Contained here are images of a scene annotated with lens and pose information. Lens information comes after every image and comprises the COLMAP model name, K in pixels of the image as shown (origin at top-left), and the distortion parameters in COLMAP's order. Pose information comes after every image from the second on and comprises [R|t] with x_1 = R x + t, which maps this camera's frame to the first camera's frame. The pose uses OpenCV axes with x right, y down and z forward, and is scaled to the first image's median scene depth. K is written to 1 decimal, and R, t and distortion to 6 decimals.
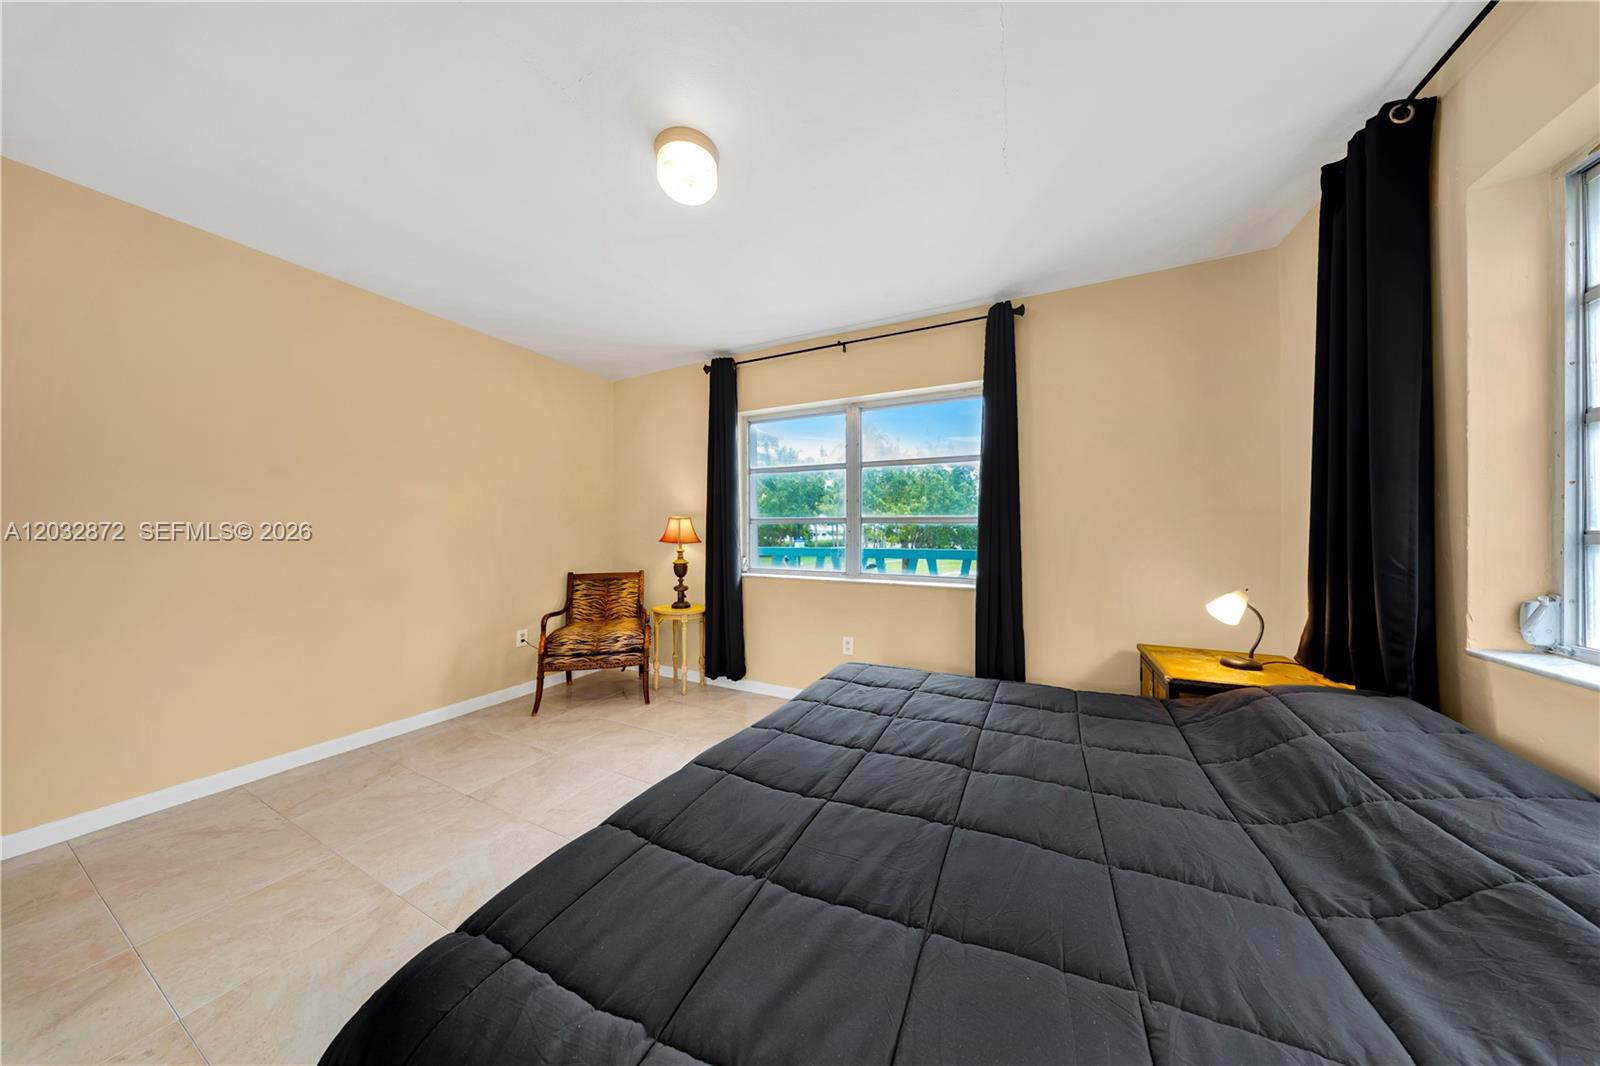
lens RADIAL K [[471.0, 0, 800.0], [0, 471.0, 533.0], [0, 0, 1]] dist [0.000698, 0.000015]
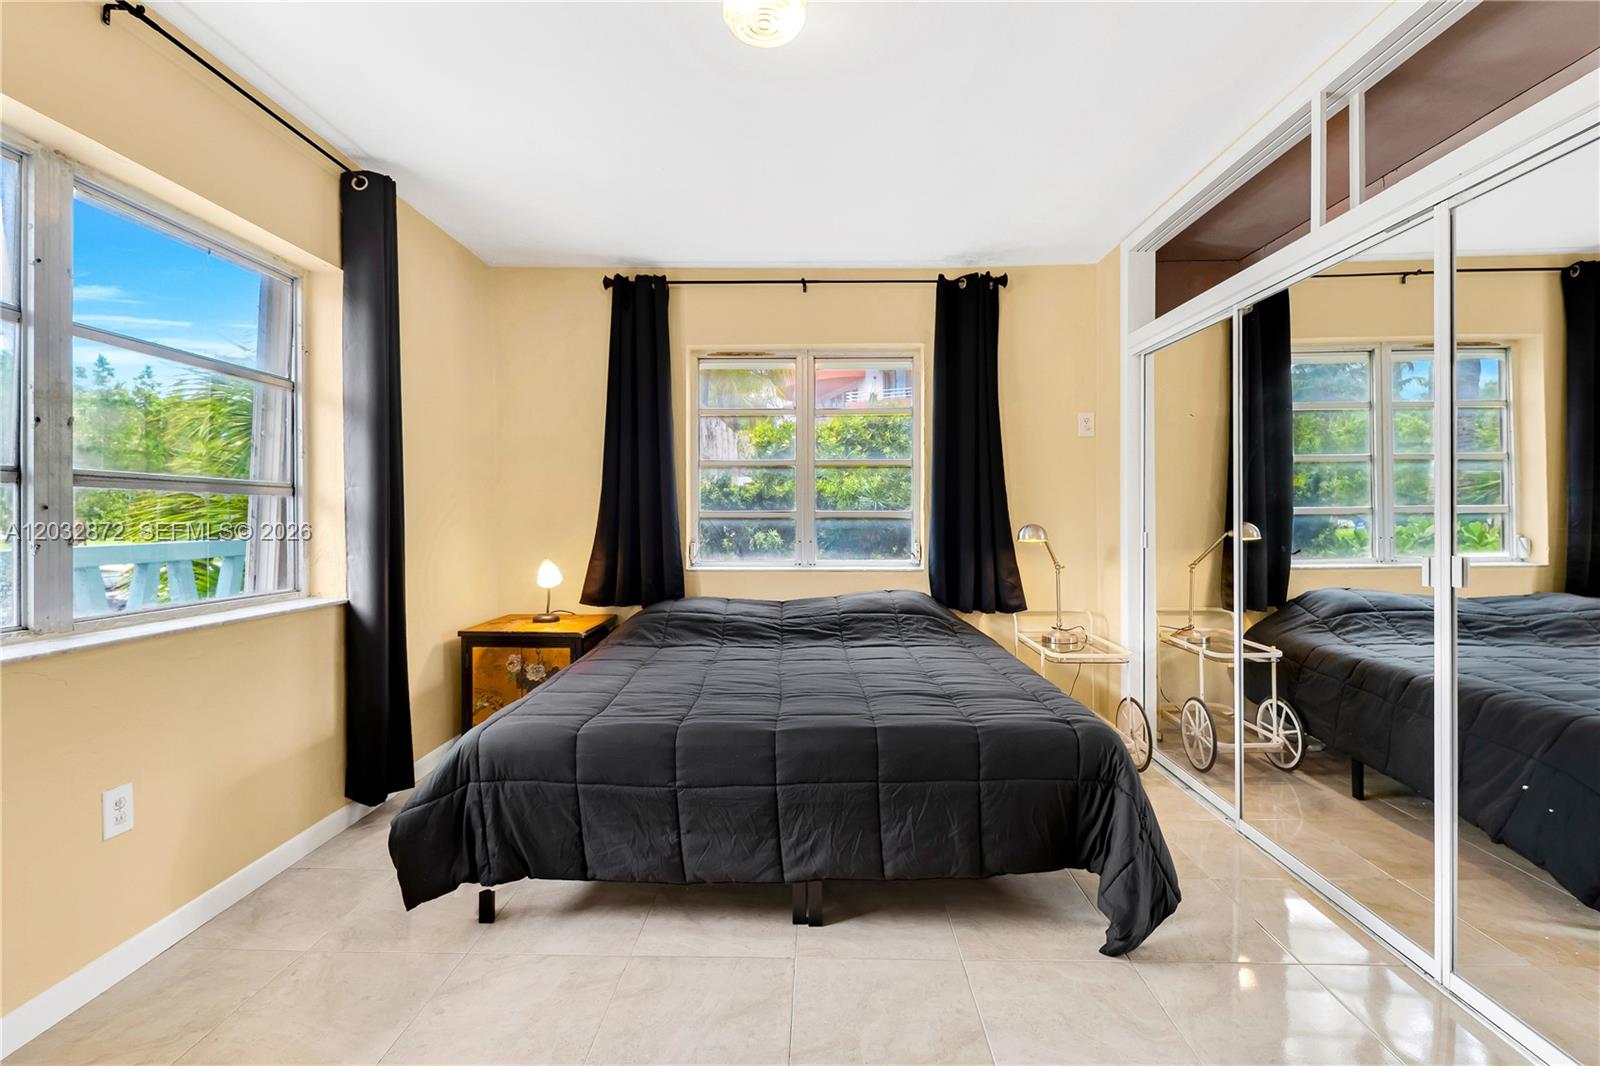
lens RADIAL K [[716.2, 0, 800.2], [0, 716.2, 525.1], [0, 0, 1]] dist [-0.000173, -0.000107]
pose [[-0.435642, -0.014767, 0.899999, -0.585578], [-0.002538, 0.999882, 0.015177, 0.001867], [-0.900117, 0.004327, -0.435628, 0.691719]]
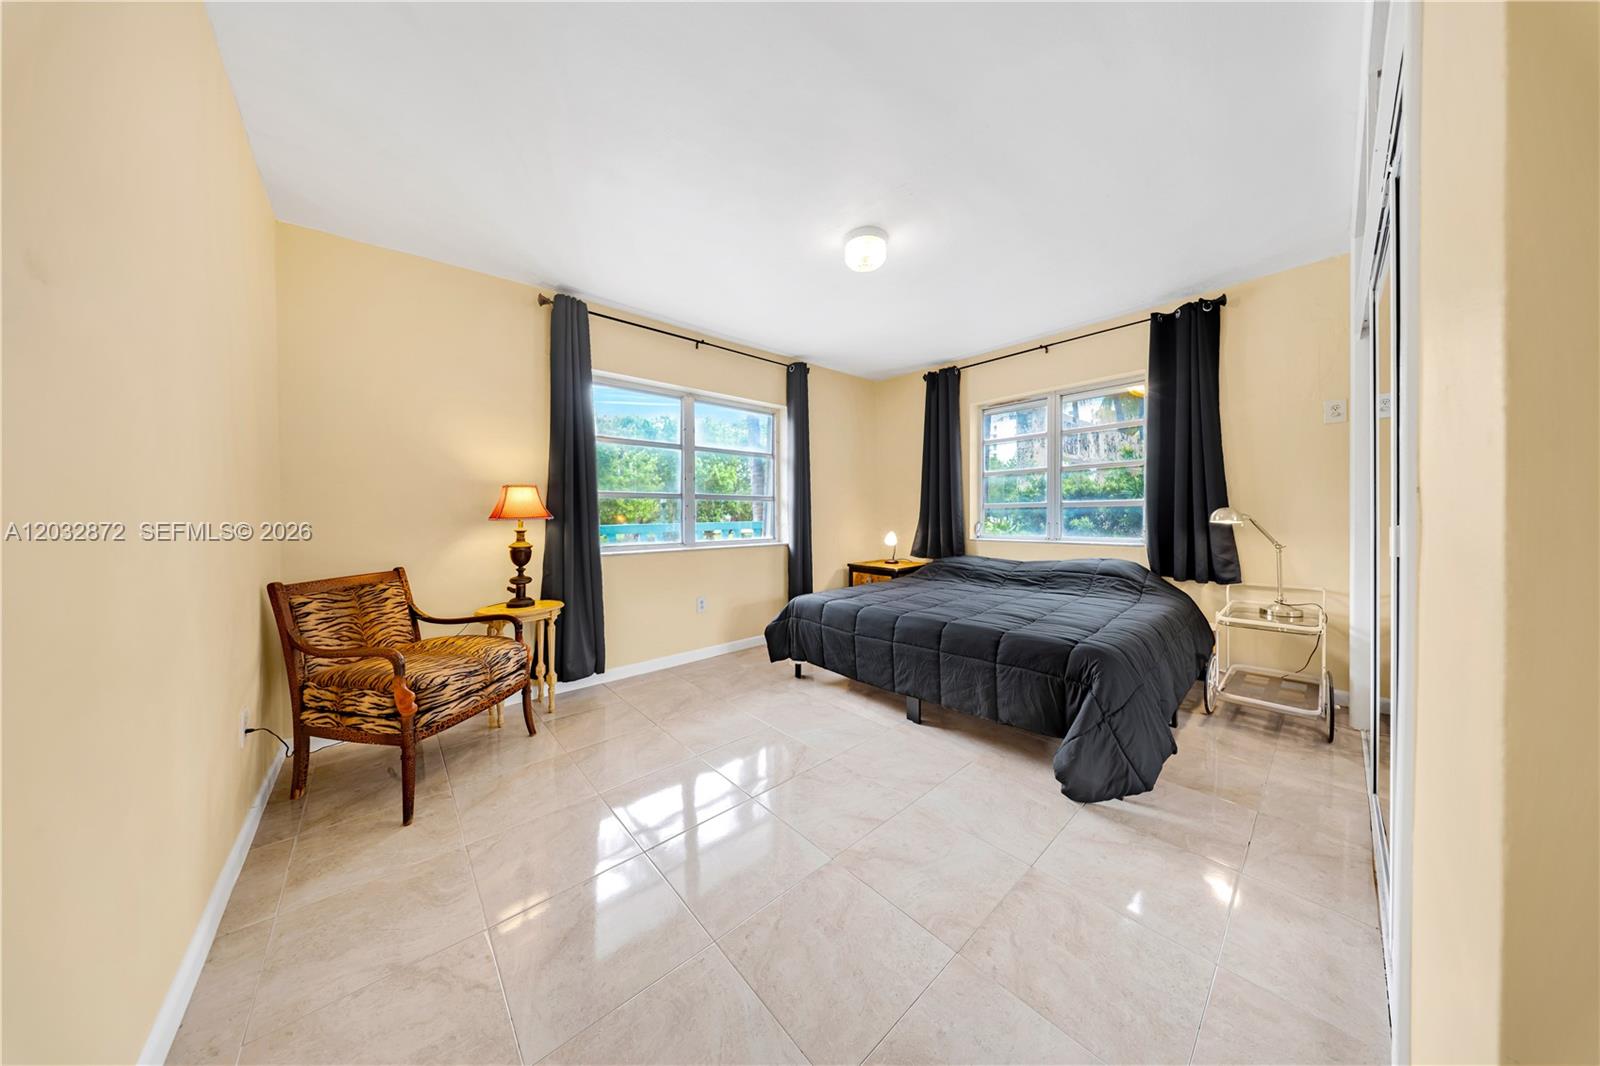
lens RADIAL K [[477.4, 0, 805.7], [0, 477.4, 521.7], [0, 0, 1]] dist [-0.000245, -0.000023]
pose [[0.366822, -0.020381, 0.930068, -0.811615], [0.011795, 0.999782, 0.017257, 0.016621], [-0.930217, 0.004640, 0.366982, 0.301713]]
